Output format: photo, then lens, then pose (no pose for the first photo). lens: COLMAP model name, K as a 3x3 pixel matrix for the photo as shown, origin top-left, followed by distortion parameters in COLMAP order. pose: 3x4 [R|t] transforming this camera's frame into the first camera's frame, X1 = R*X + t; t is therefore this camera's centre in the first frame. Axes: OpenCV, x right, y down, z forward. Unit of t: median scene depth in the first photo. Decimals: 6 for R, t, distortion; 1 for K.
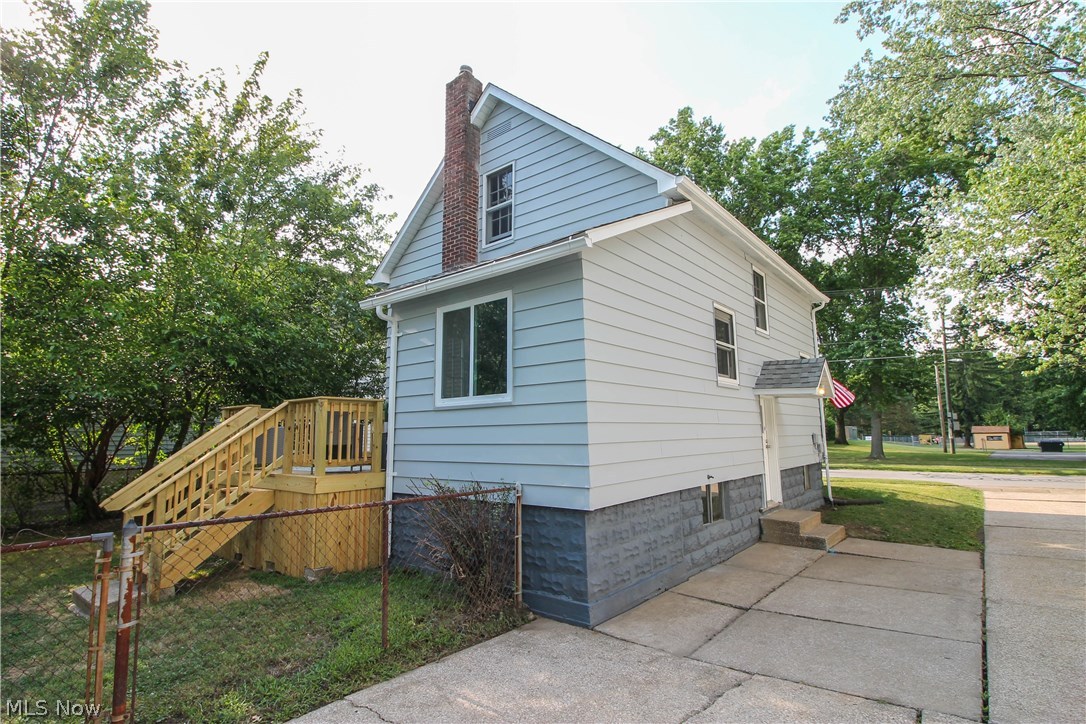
lens RADIAL K [[561.3, 0, 536.5], [0, 561.3, 357.3], [0, 0, 1]] dist [-0.005370, -0.005096]
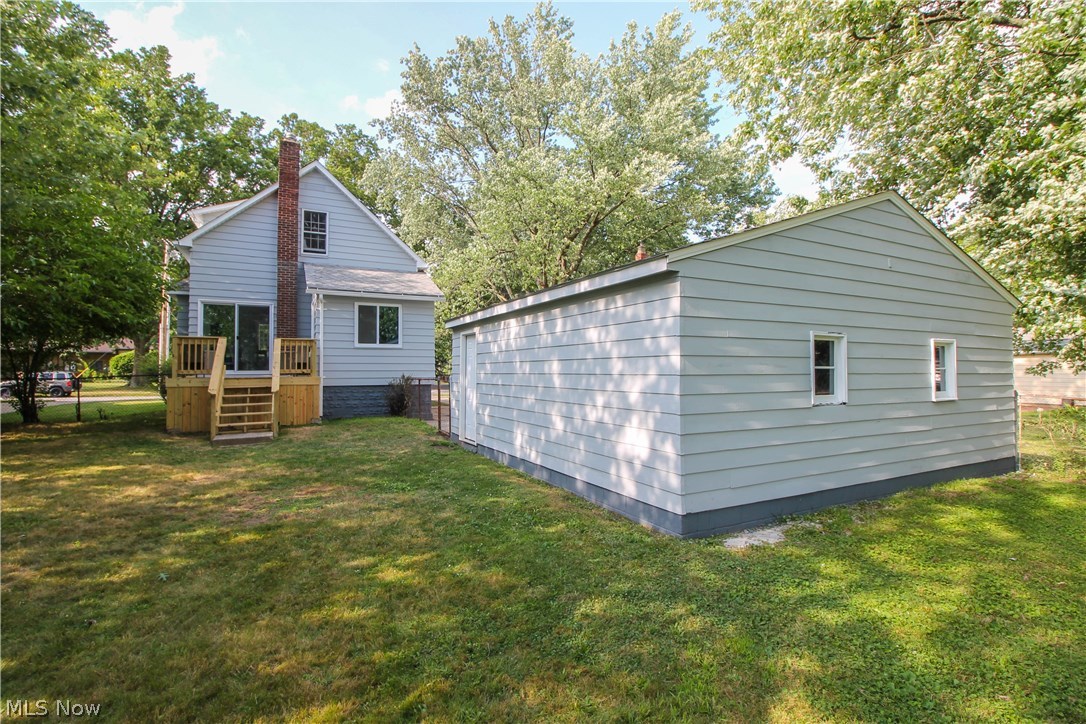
lens RADIAL K [[508.1, 0, 541.6], [0, 508.1, 358.4], [0, 0, 1]] dist [-0.006130, -0.007172]
pose [[0.396173, 0.023085, 0.917886, -1.802211], [-0.139365, 0.989613, 0.035263, -0.042623], [-0.907538, -0.141892, 0.395275, -0.514111]]
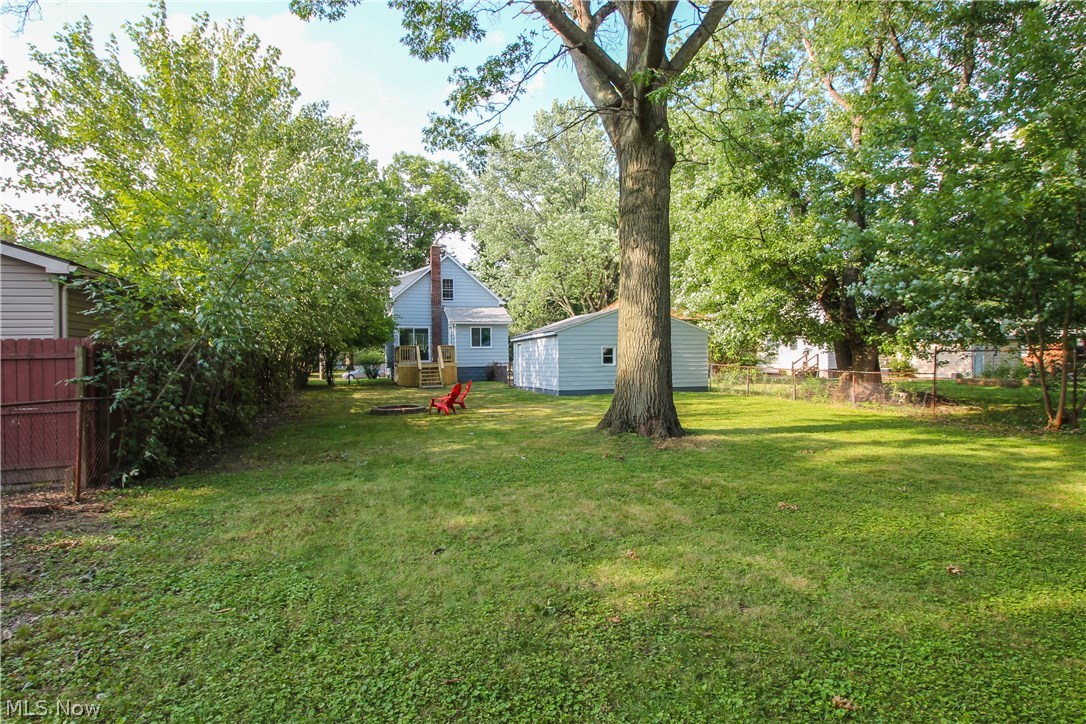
lens RADIAL K [[581.1, 0, 545.8], [0, 581.1, 360.3], [0, 0, 1]] dist [-0.003760, -0.004368]
pose [[0.543606, -0.007003, 0.839311, -4.005355], [-0.113210, 0.990216, 0.081586, -0.282944], [-0.831671, -0.139369, 0.537494, -2.202514]]
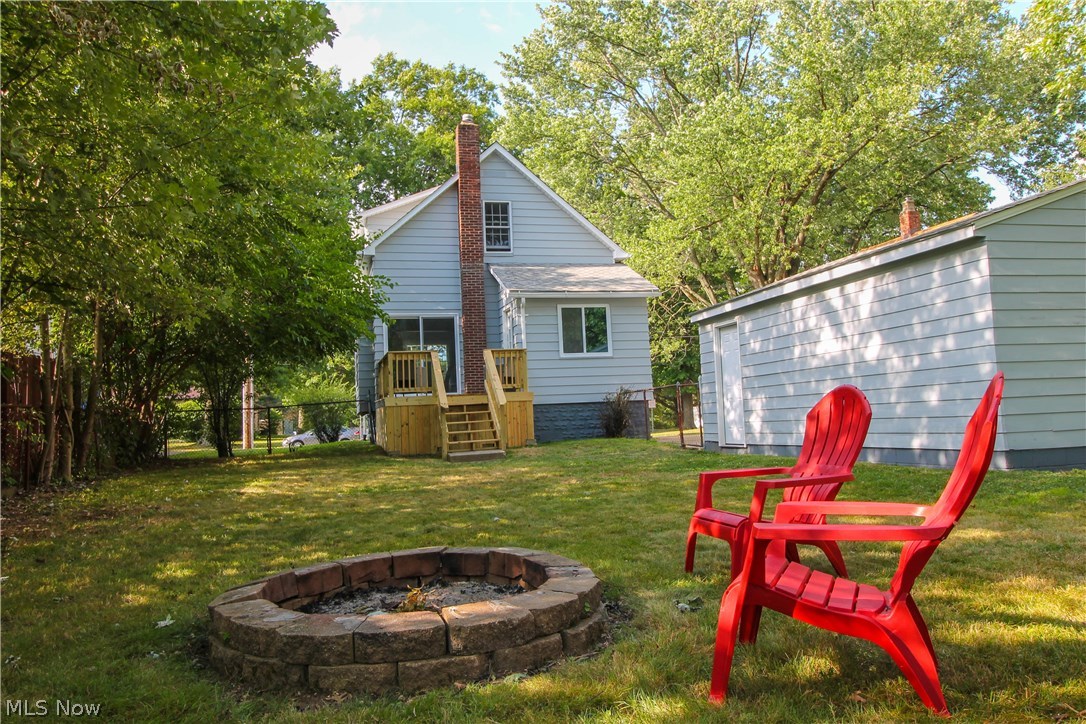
lens RADIAL K [[808.0, 0, 541.9], [0, 808.0, 362.6], [0, 0, 1]] dist [0.000878, -0.001012]
pose [[0.592810, 0.033220, 0.804657, -2.481188], [-0.081127, 0.996530, 0.018627, 0.062269], [-0.801246, -0.076322, 0.593448, -0.596425]]
